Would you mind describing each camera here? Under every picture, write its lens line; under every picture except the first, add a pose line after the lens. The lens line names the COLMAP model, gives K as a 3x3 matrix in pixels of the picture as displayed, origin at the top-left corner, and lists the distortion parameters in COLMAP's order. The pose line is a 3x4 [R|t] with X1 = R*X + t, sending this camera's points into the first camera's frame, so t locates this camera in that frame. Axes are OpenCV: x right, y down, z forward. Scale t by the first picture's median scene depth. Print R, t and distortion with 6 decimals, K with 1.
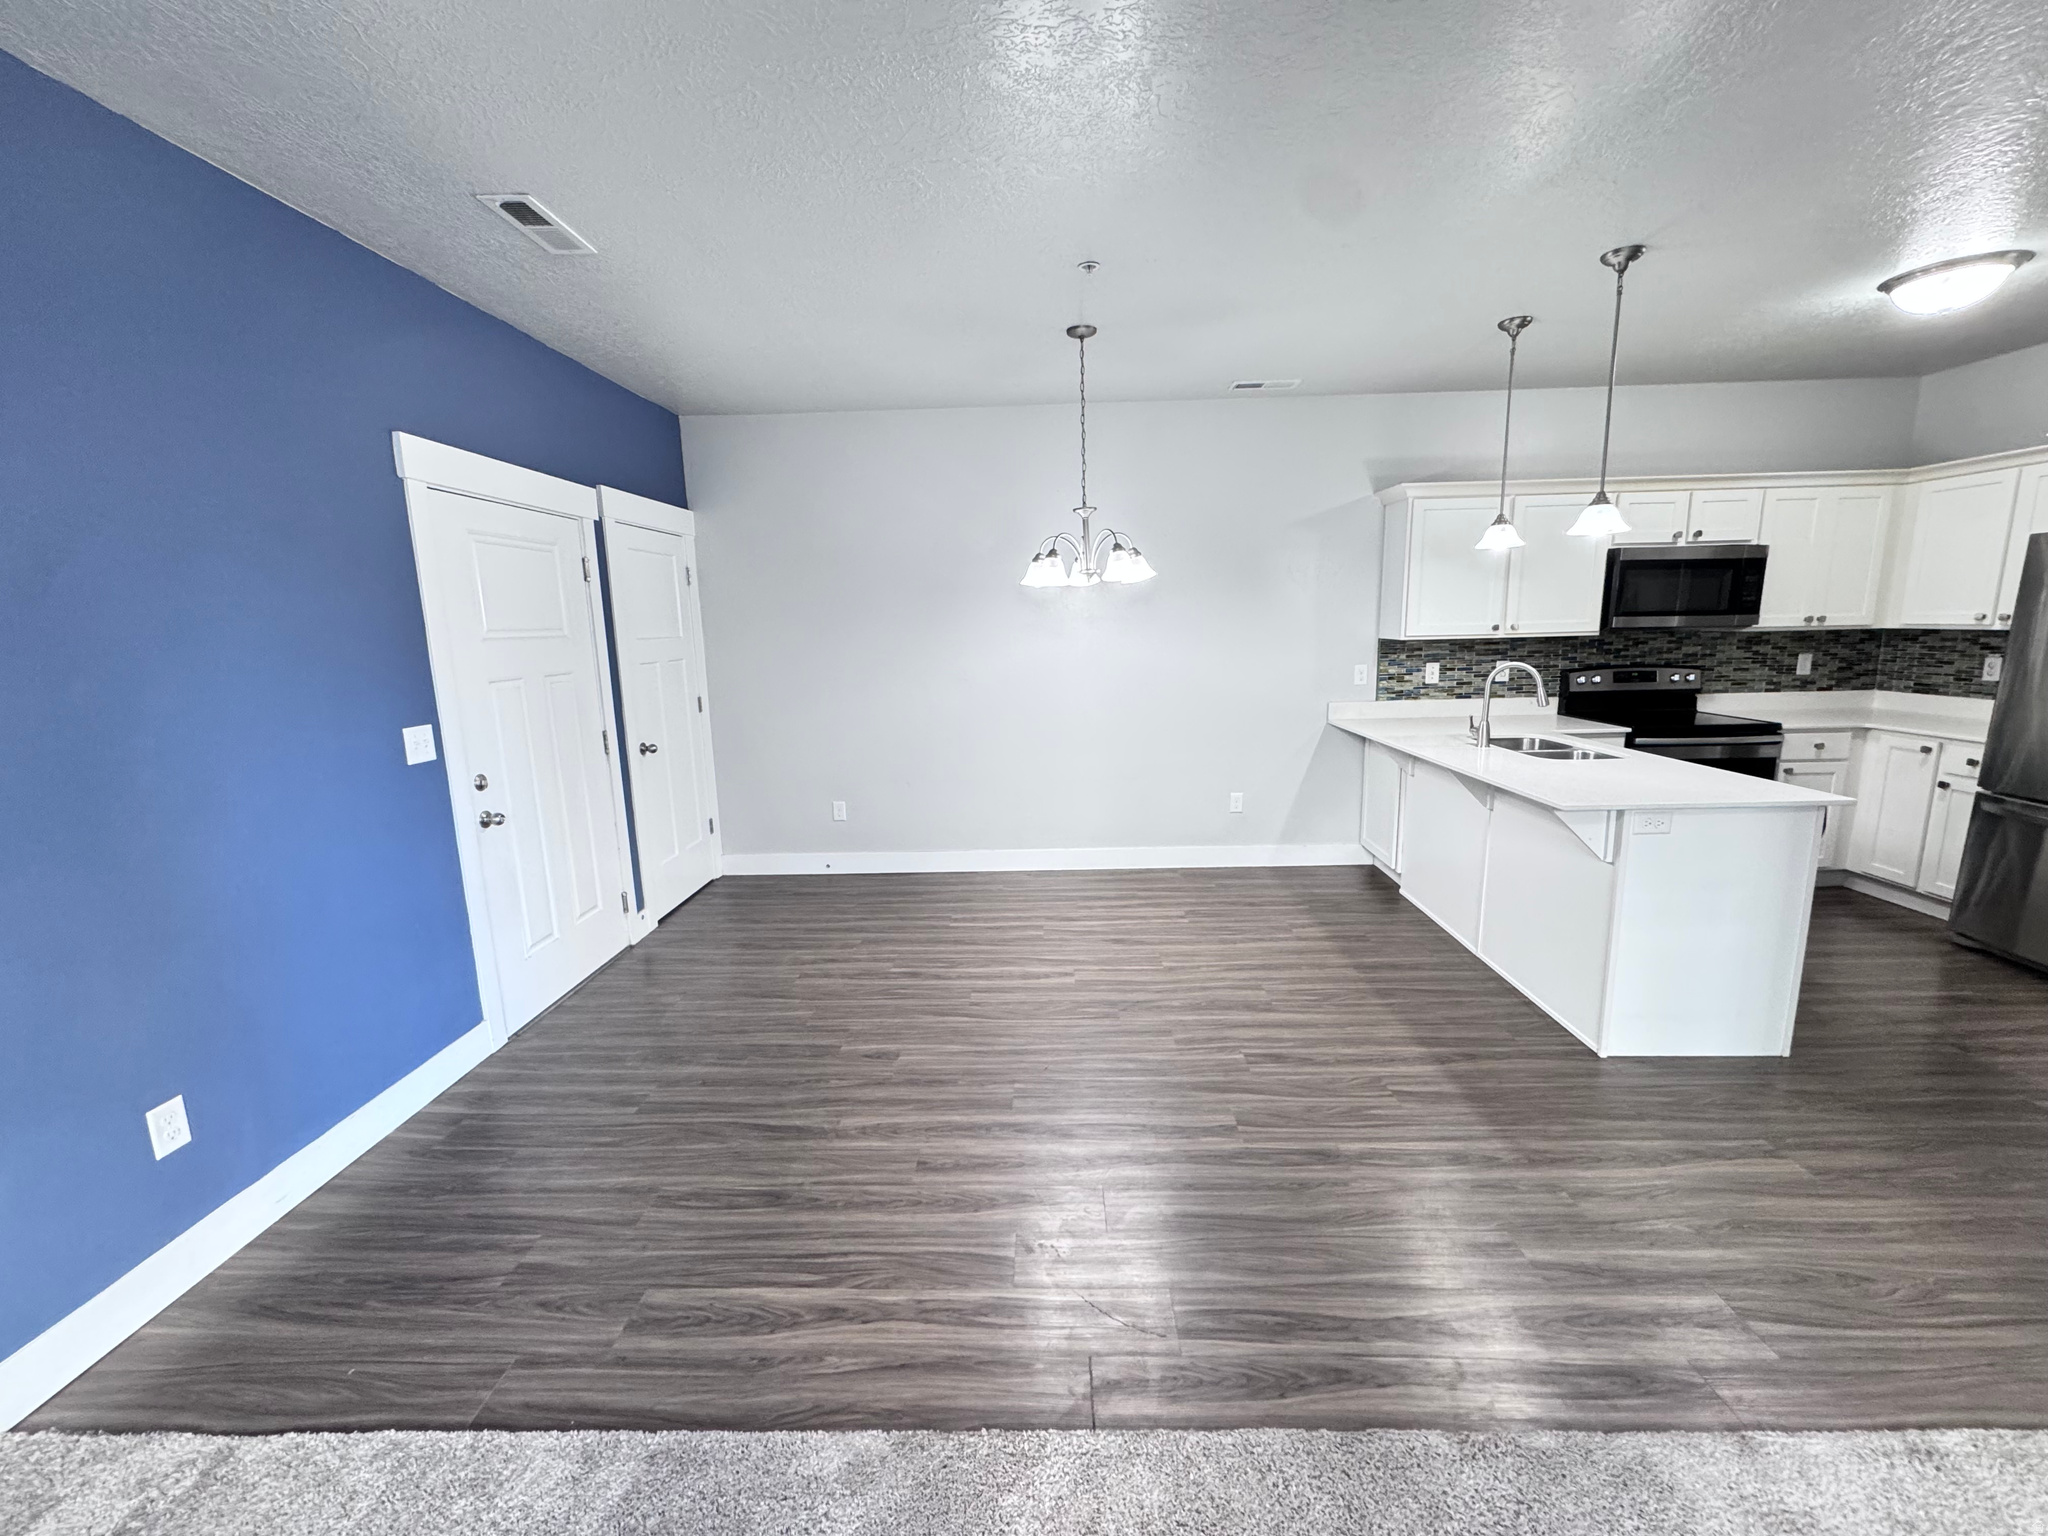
lens RADIAL K [[816.3, 0, 1027.3], [0, 816.3, 761.3], [0, 0, 1]] dist [-0.003550, 0.000787]
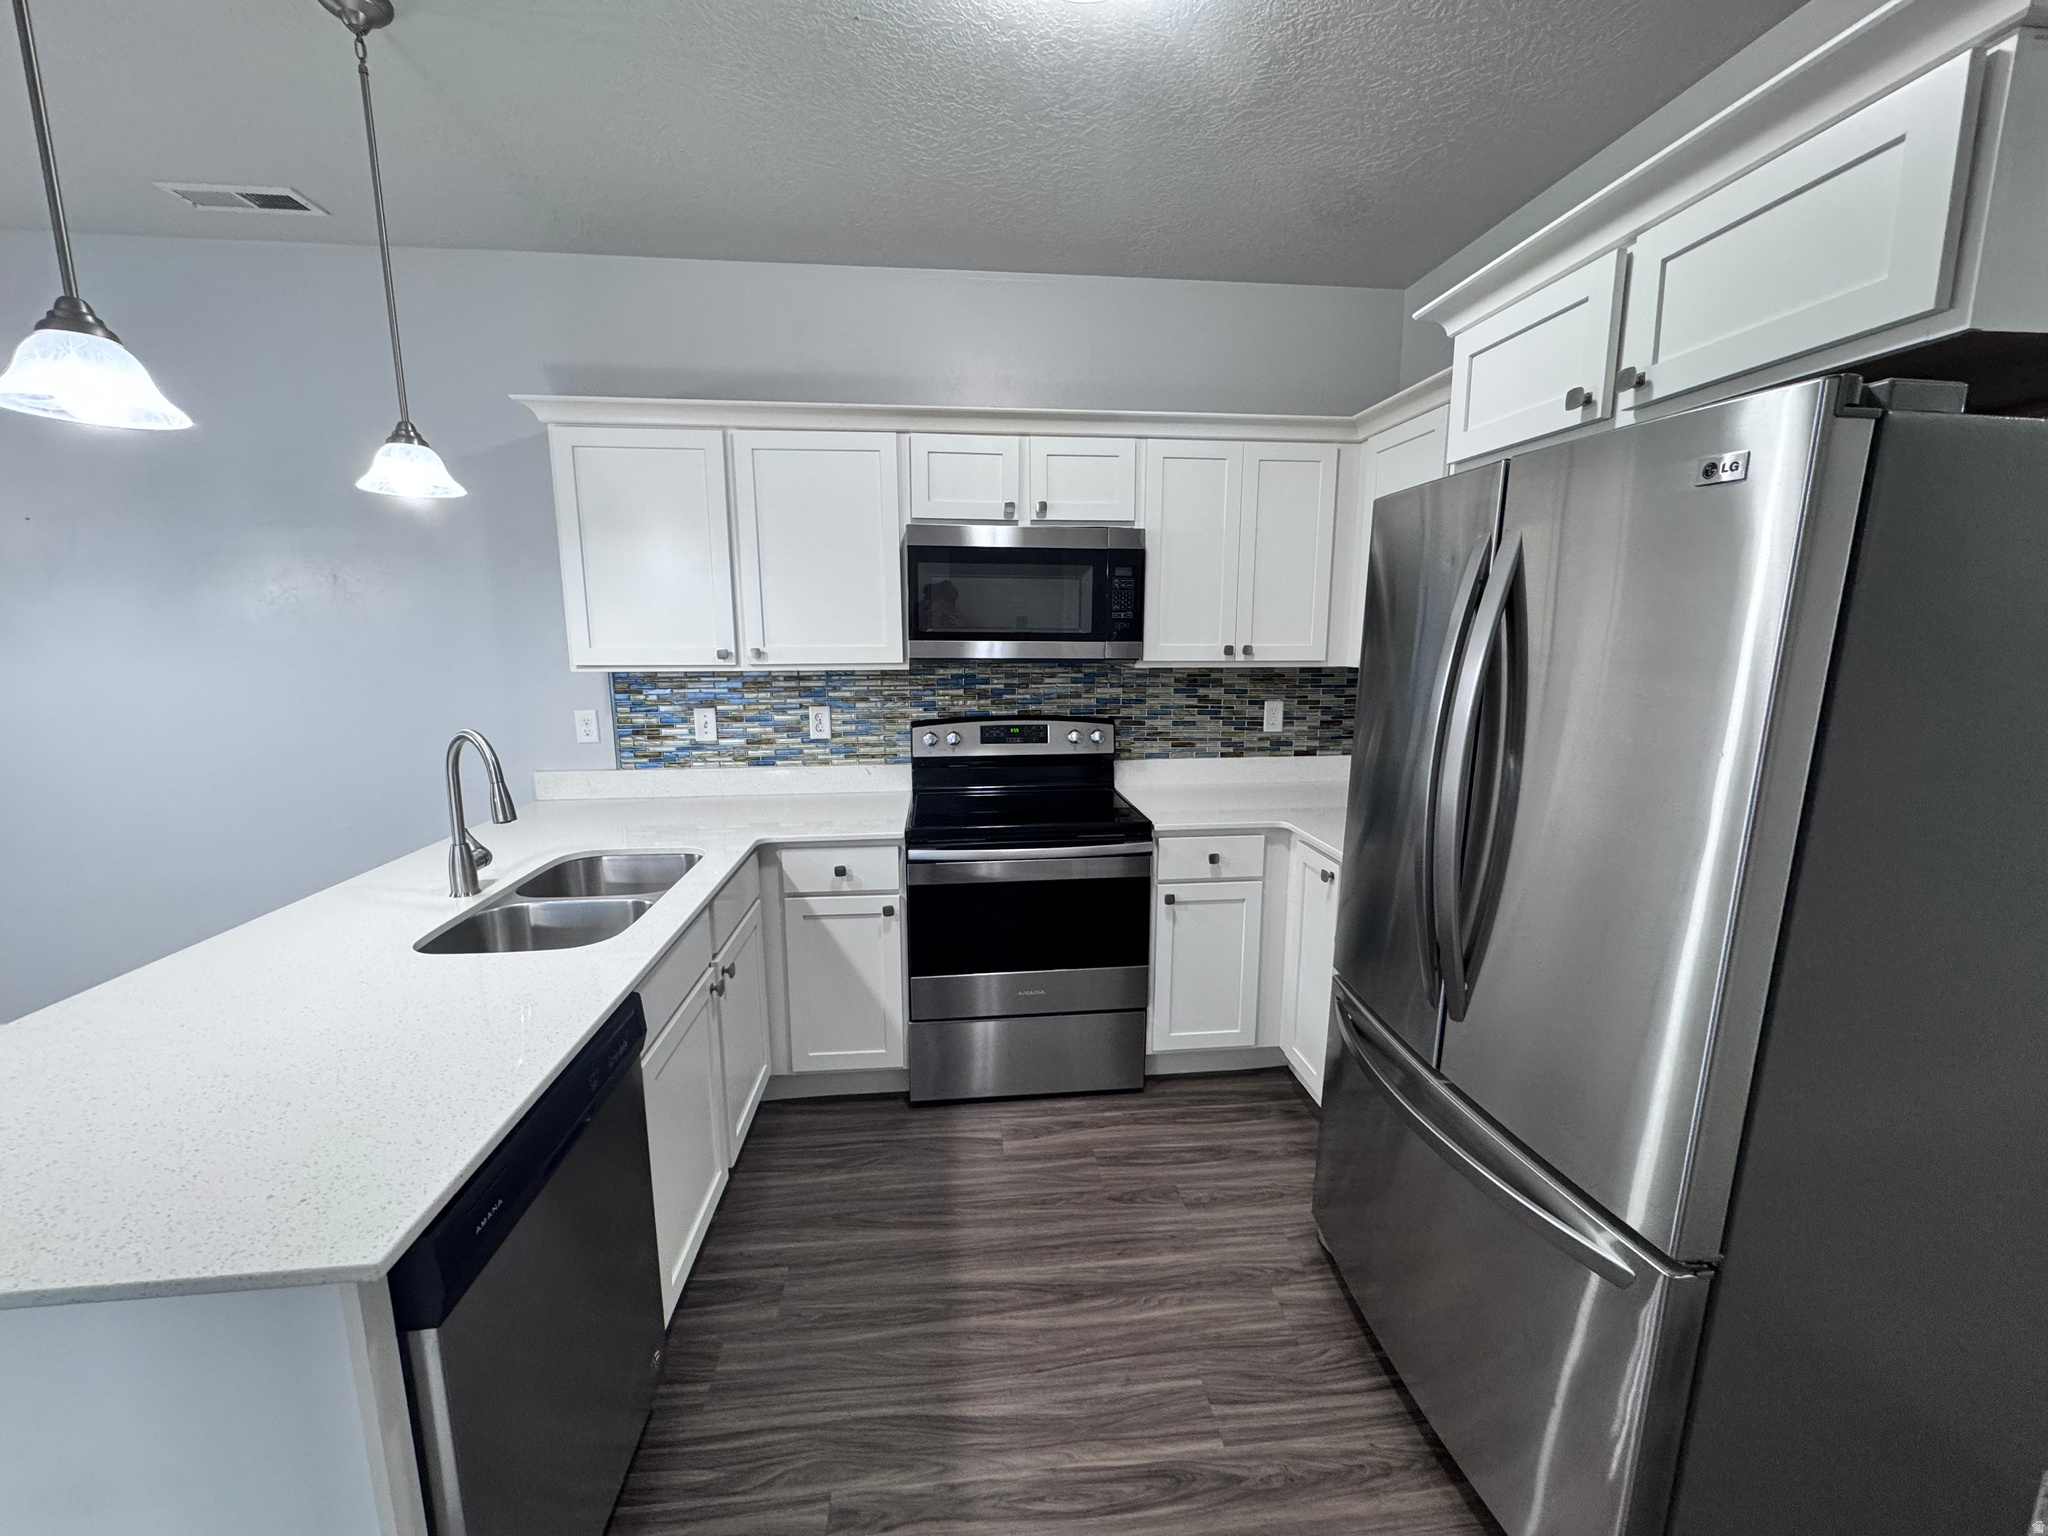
lens RADIAL K [[816.3, 0, 1031.2], [0, 816.3, 760.4], [0, 0, 1]] dist [-0.003550, 0.000787]
pose [[0.990838, 0.001882, 0.135045, 0.739935], [0.000258, 0.999875, -0.015827, -0.080683], [-0.135058, 0.015717, 0.990713, 0.402164]]
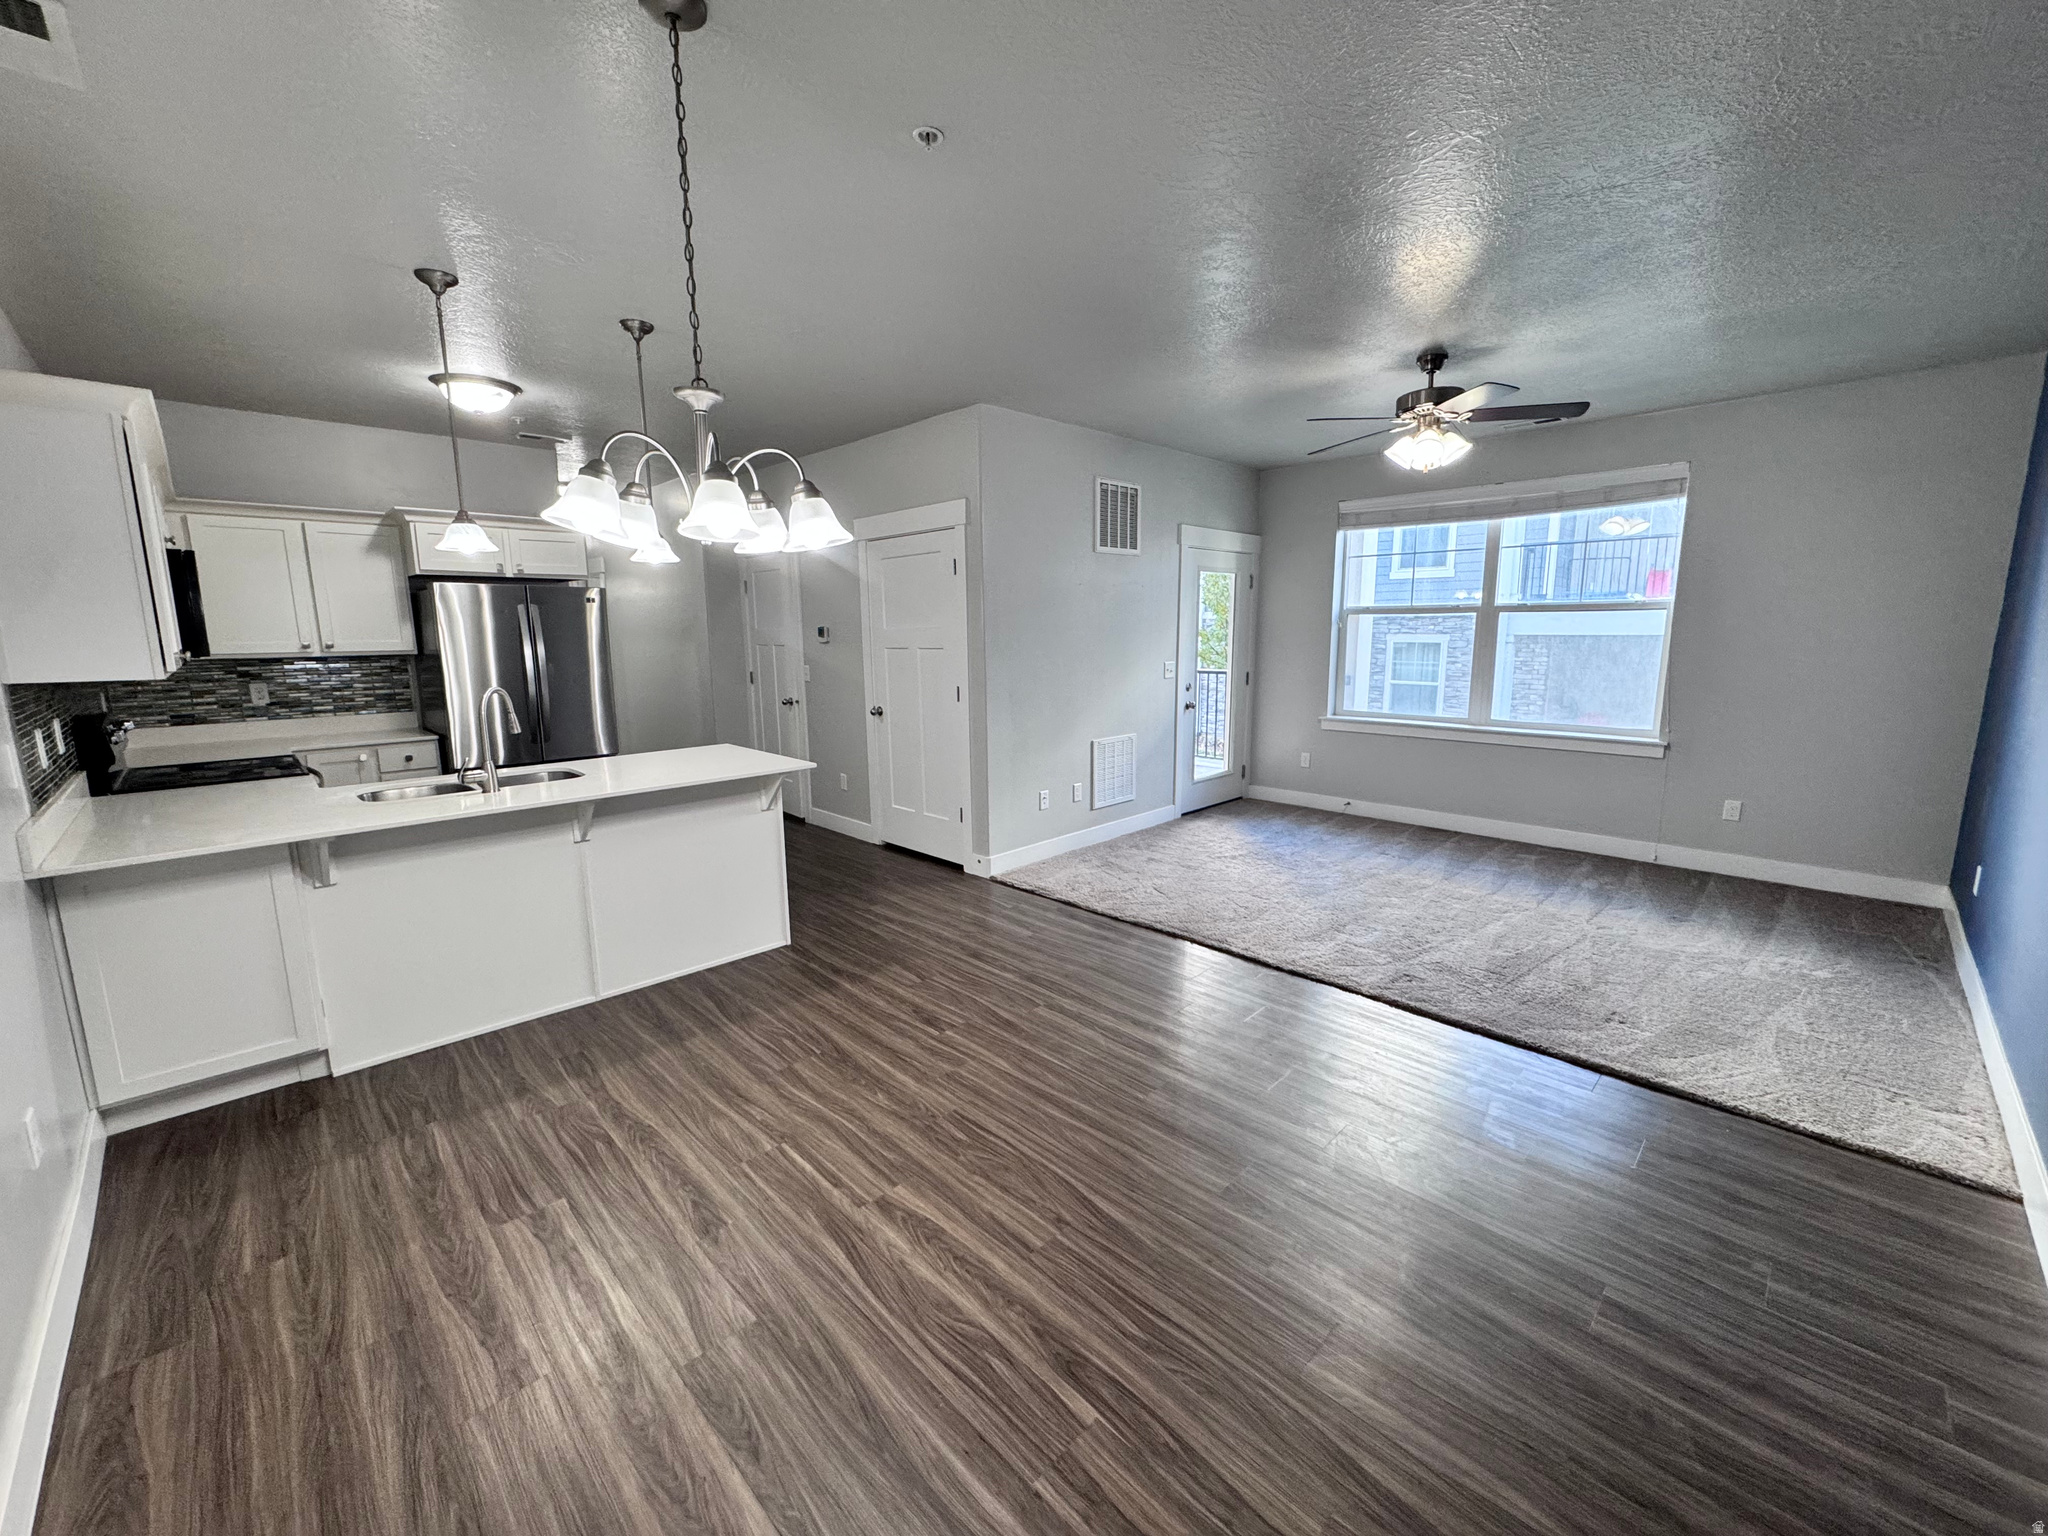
lens RADIAL K [[816.3, 0, 1026.5], [0, 816.3, 764.6], [0, 0, 1]] dist [-0.003550, 0.000787]
pose [[-0.721123, -0.084946, 0.687580, -0.349619], [0.144260, 0.952290, 0.268947, -0.165986], [-0.677622, 0.293134, -0.674464, 1.042412]]
